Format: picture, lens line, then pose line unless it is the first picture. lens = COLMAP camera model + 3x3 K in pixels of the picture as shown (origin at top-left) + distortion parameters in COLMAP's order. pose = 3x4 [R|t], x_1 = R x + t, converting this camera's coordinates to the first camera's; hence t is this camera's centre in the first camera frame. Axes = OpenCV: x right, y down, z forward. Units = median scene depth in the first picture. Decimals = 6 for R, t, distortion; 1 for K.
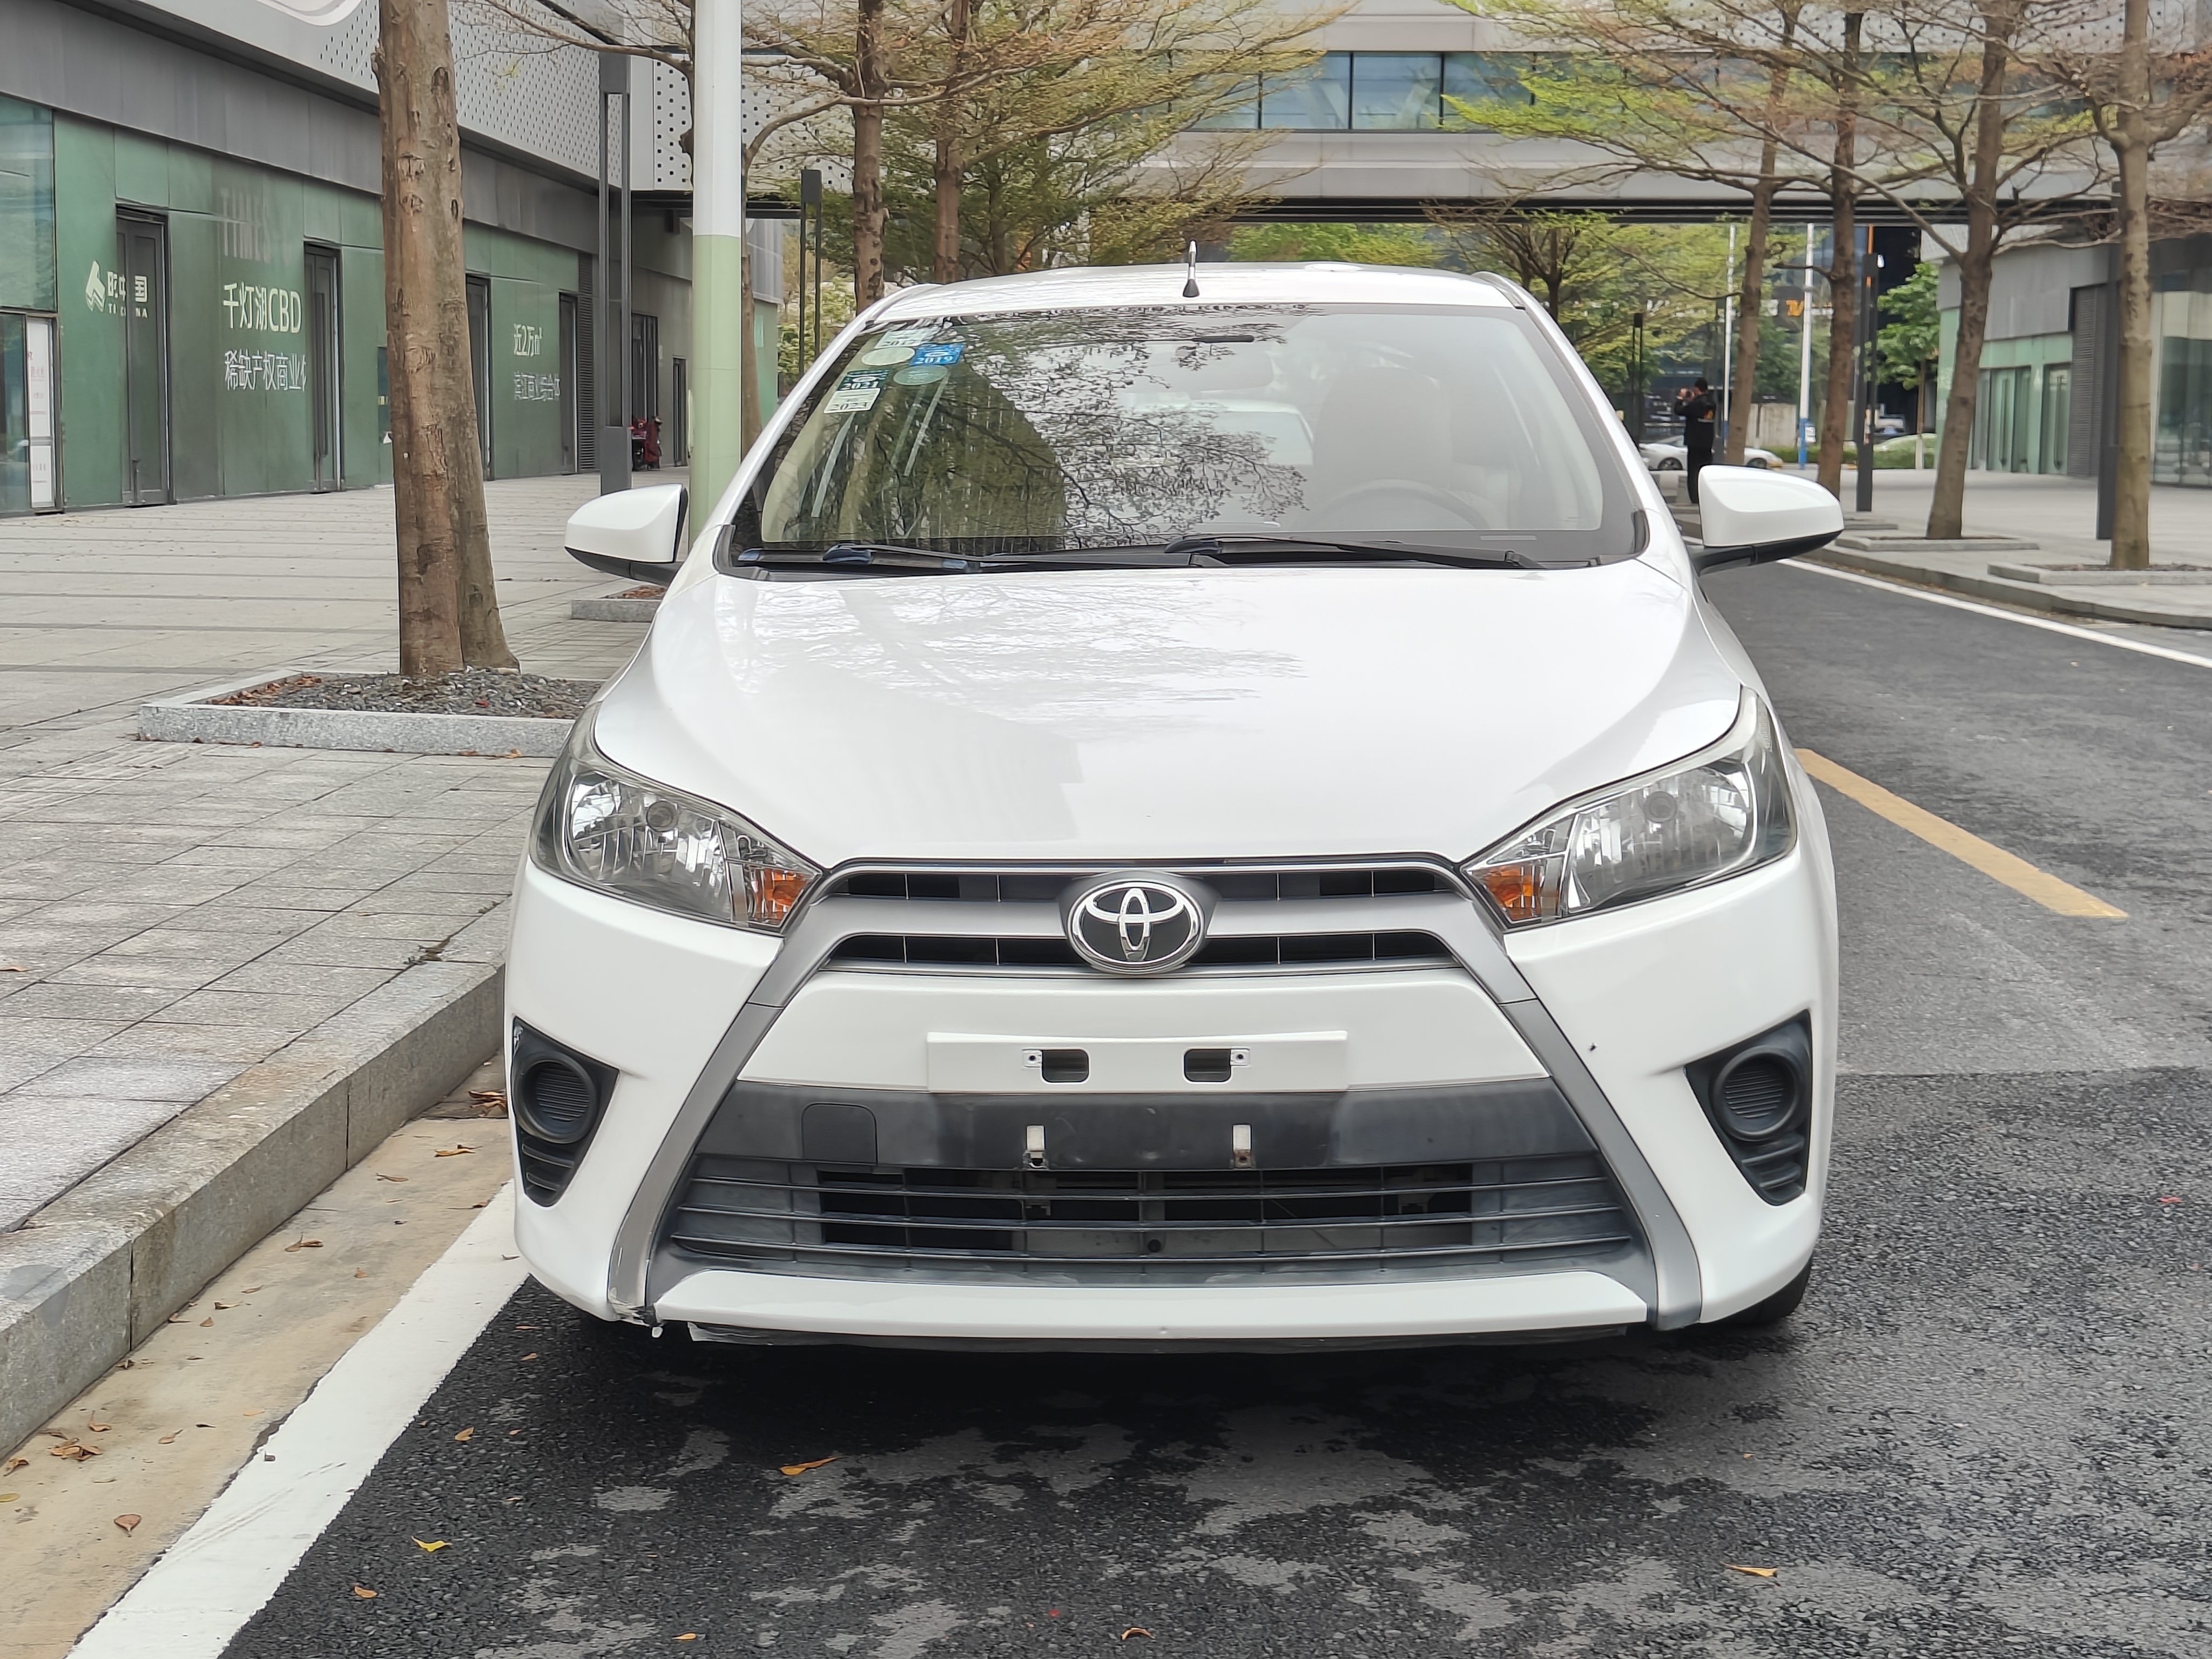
lens RADIAL K [[3066.8, 0, 1112.3], [0, 3066.8, 820.7], [0, 0, 1]] dist [0.093977, -0.330345]
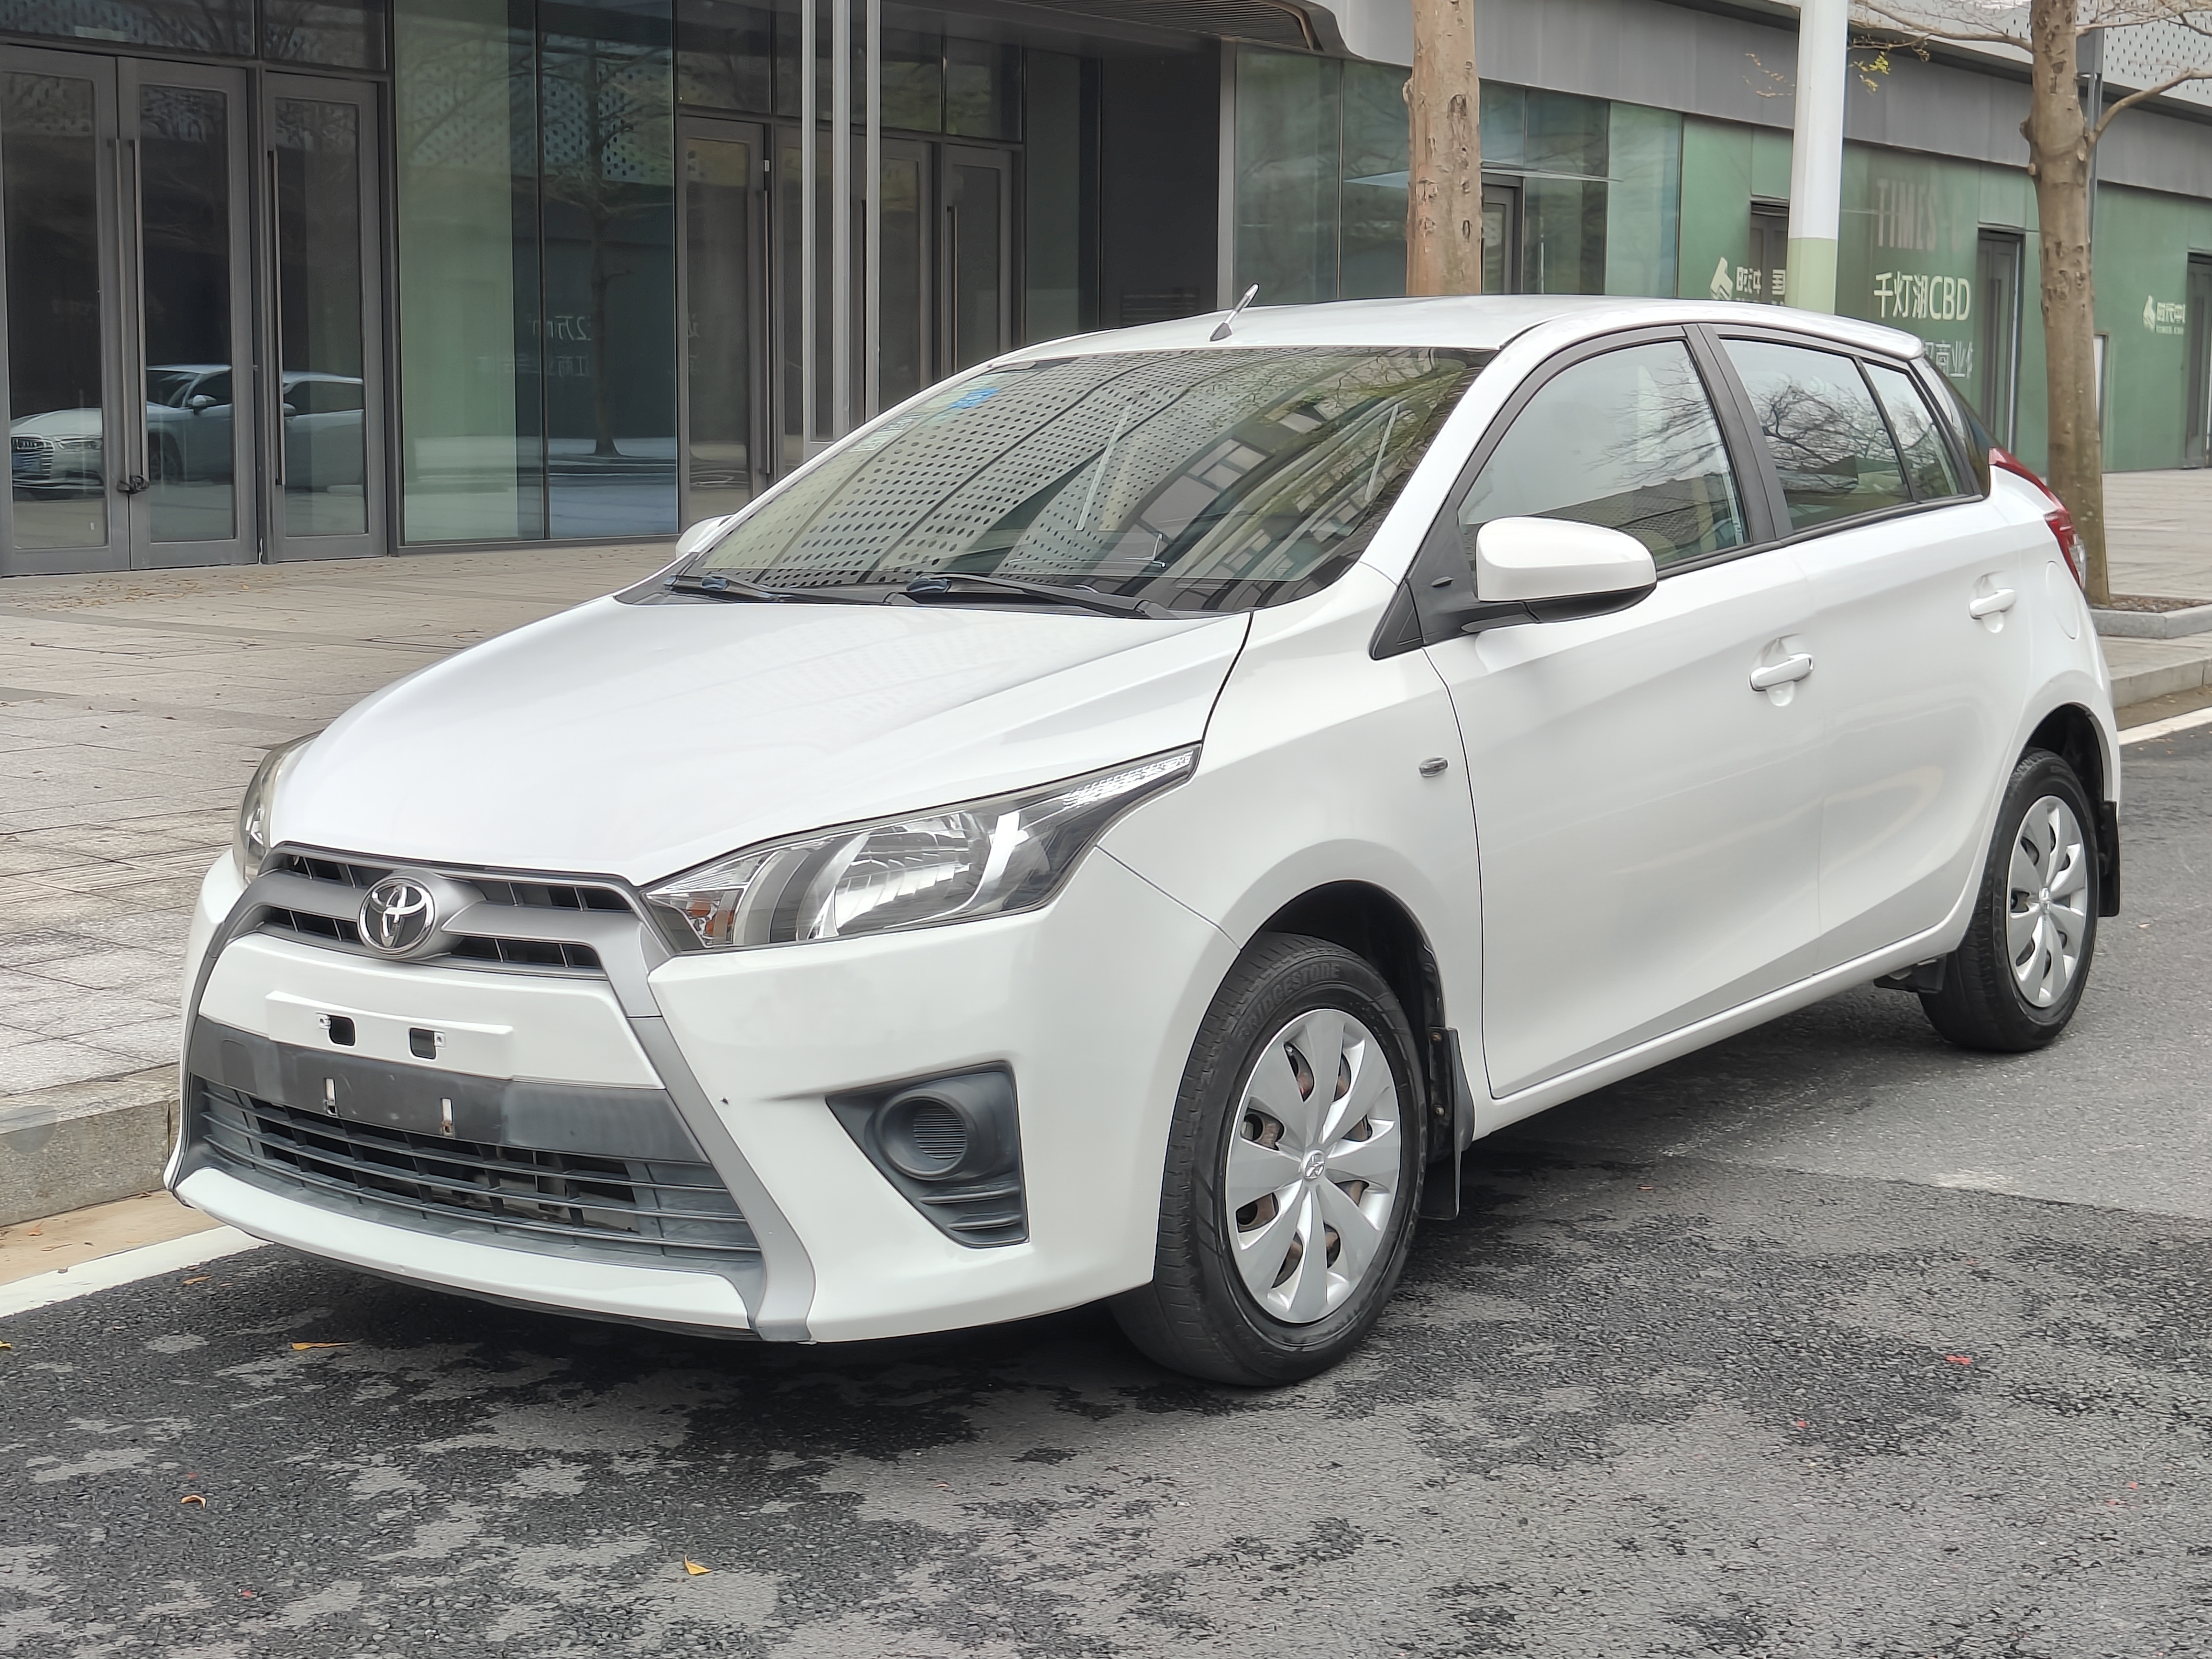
lens RADIAL K [[3079.9, 0, 1100.8], [0, 3079.9, 832.9], [0, 0, 1]] dist [0.112703, -0.466621]
pose [[0.825460, 0.075156, -0.559435, 0.851574], [-0.069654, 0.997084, 0.031175, -0.050913], [0.560146, 0.013234, 0.828288, 0.174759]]
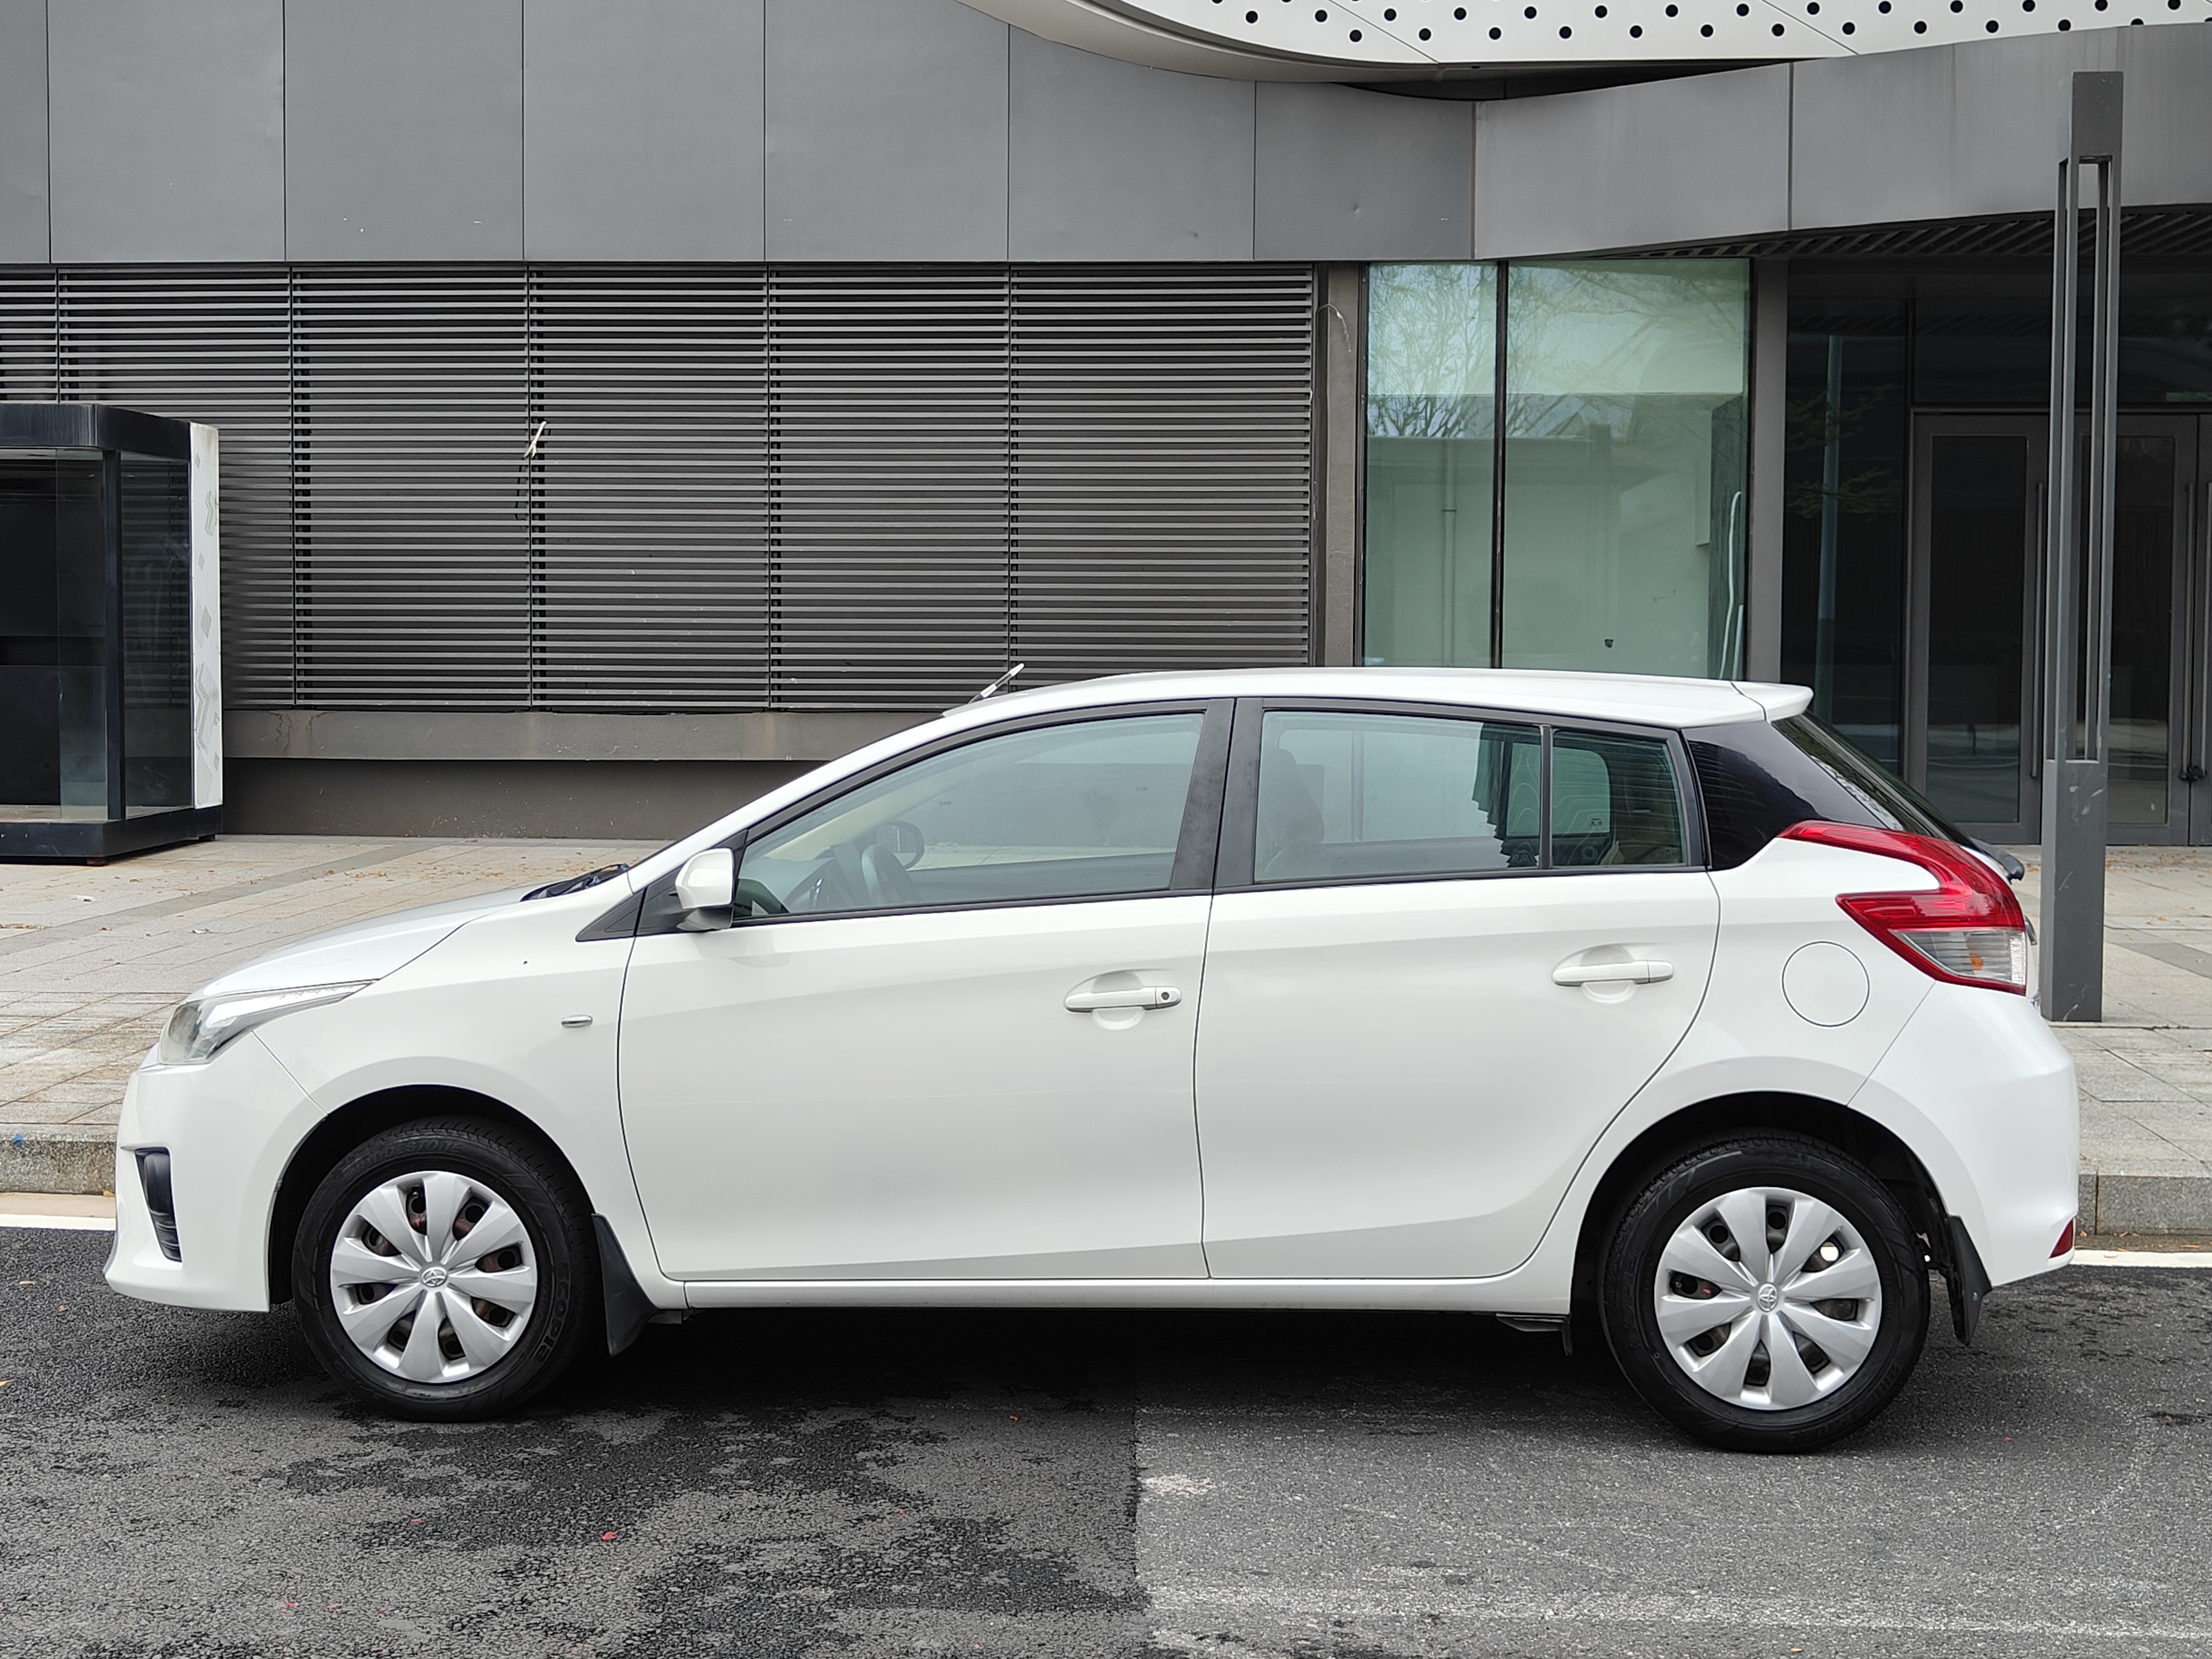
lens RADIAL K [[2571.3, 0, 1097.2], [0, 2571.3, 823.7], [0, 0, 1]] dist [0.016073, -0.027579]
pose [[-0.027890, 0.056953, -0.997987, 1.696233], [-0.133961, 0.989157, 0.060192, -0.283840], [0.990594, 0.135370, -0.019958, 1.576124]]
